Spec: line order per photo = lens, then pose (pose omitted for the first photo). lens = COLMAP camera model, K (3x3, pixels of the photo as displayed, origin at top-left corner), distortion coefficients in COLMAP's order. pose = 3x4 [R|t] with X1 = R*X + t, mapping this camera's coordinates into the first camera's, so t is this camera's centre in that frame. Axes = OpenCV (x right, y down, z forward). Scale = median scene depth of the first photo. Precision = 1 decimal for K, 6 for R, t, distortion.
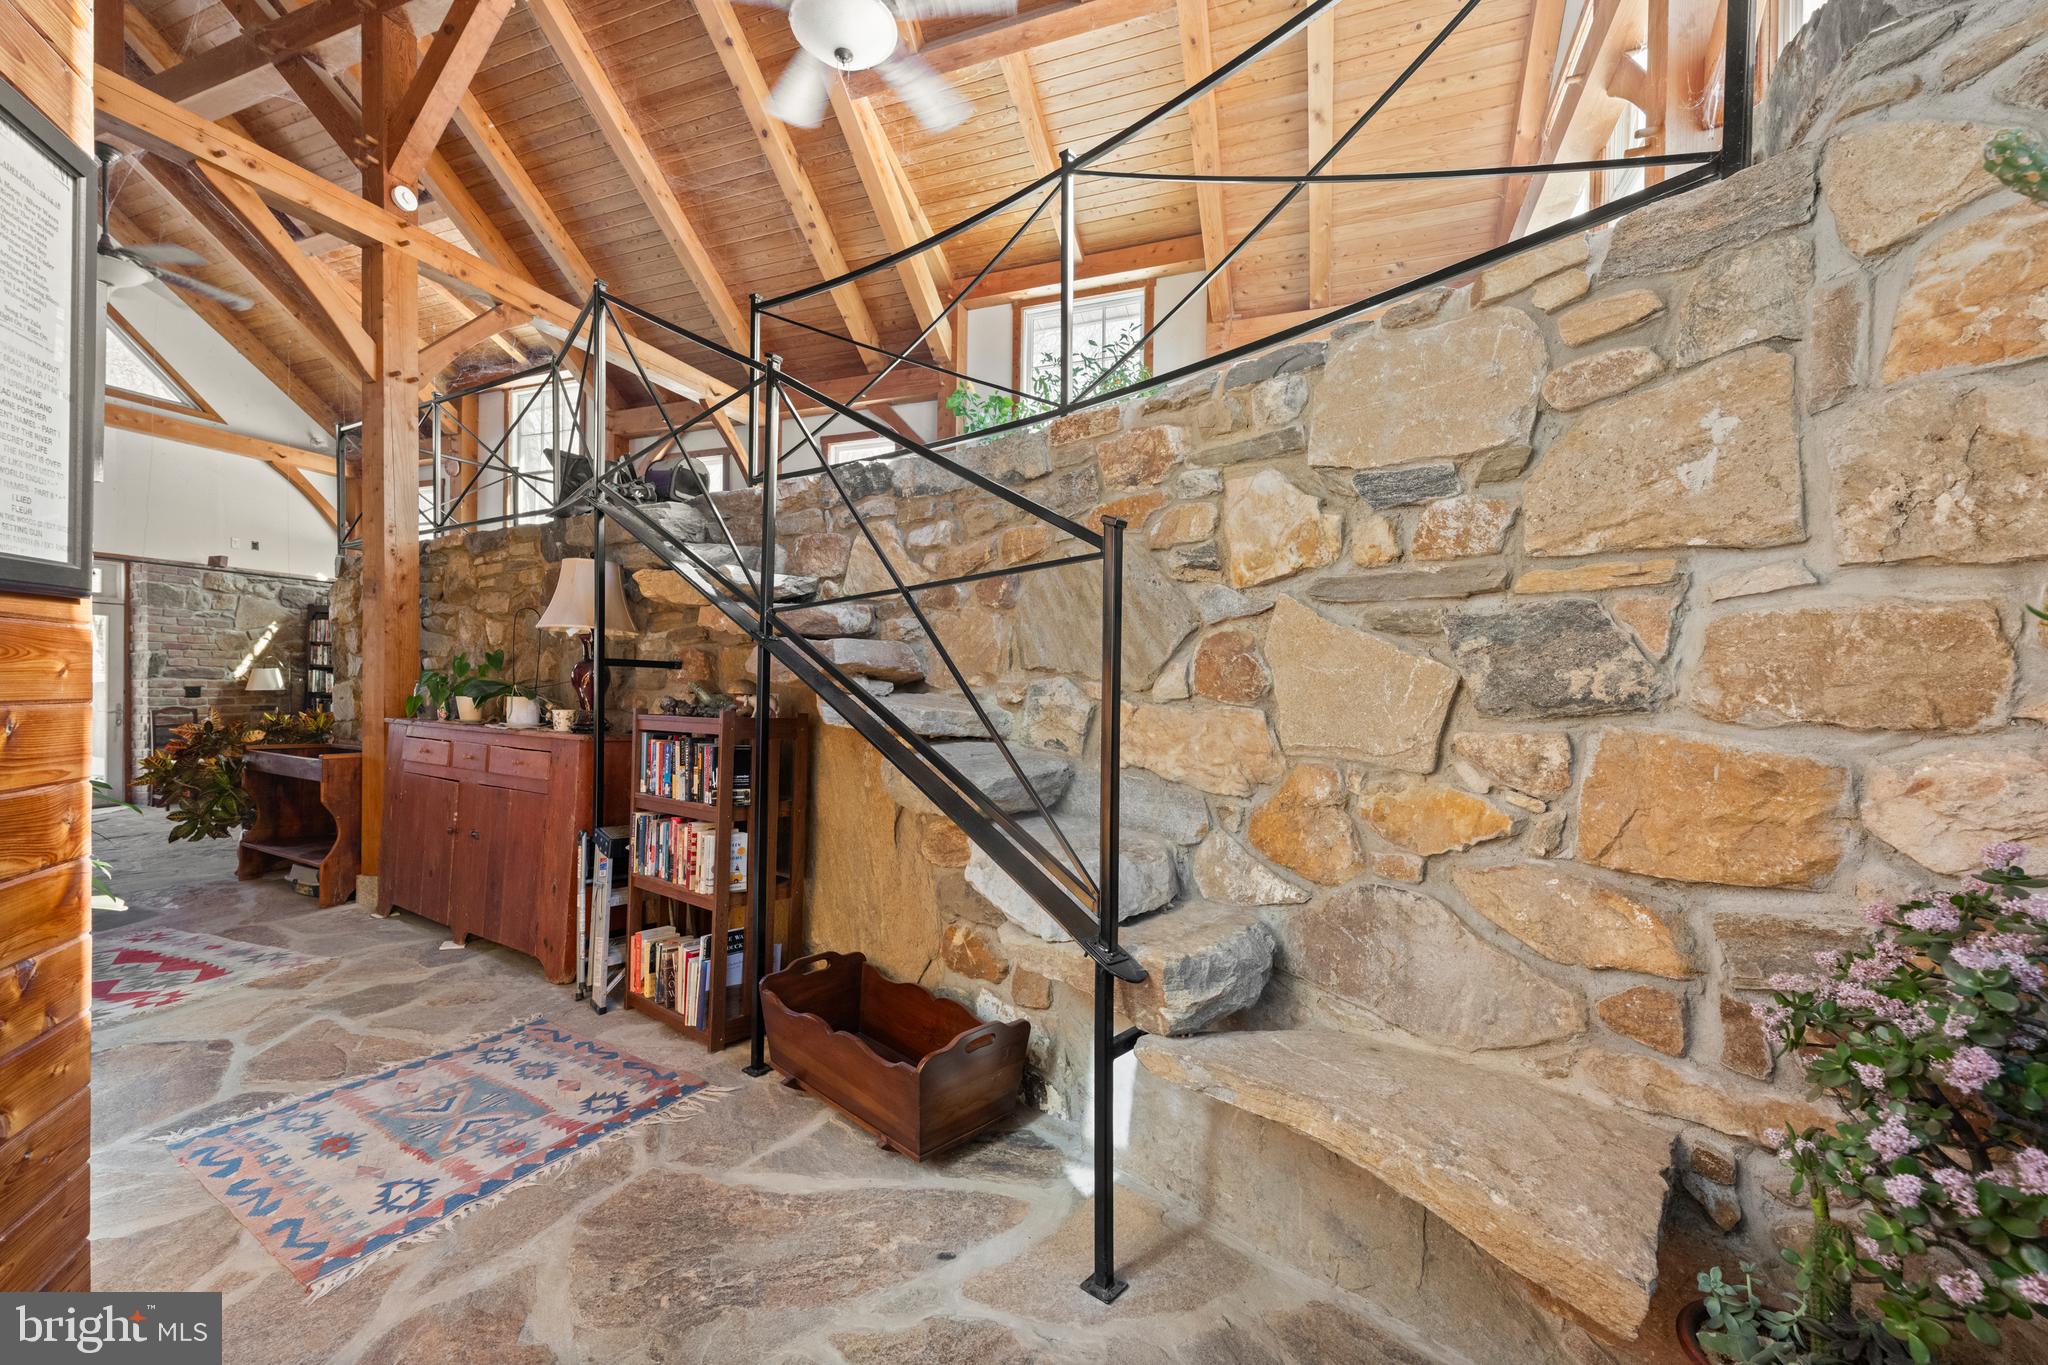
lens RADIAL K [[813.9, 0, 1025.8], [0, 813.9, 685.0], [0, 0, 1]] dist [-0.002946, 0.000652]
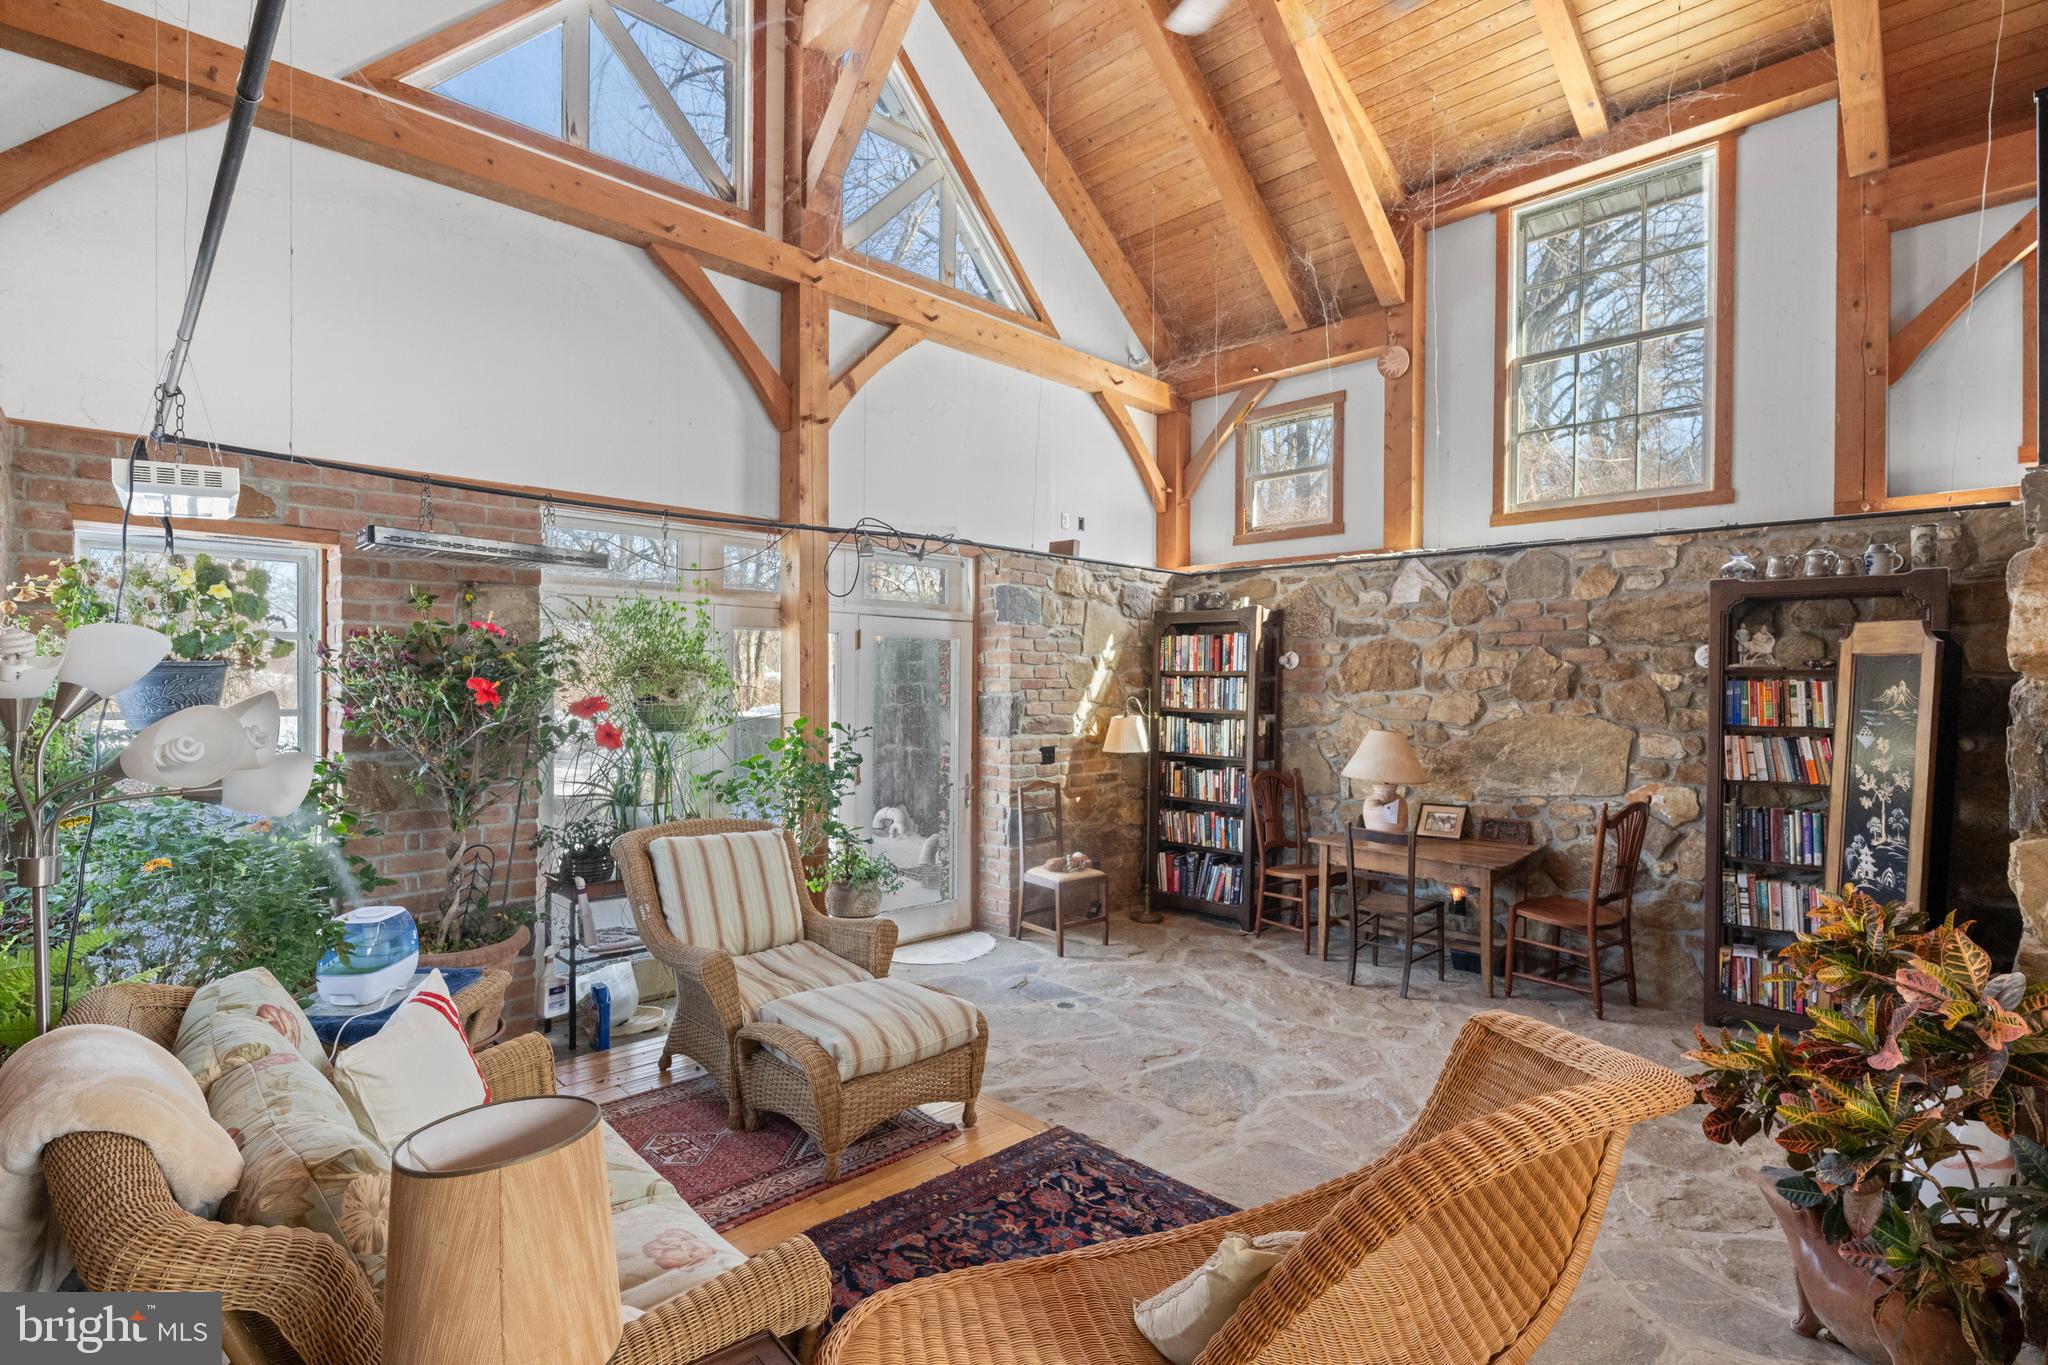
lens RADIAL K [[922.1, 0, 1034.1], [0, 922.1, 688.5], [0, 0, 1]] dist [-0.002366, -0.000102]
pose [[0.912069, 0.002428, -0.410029, -0.739701], [0.000010, 0.999982, 0.005943, -0.048002], [0.410036, -0.005425, 0.912053, 0.337332]]
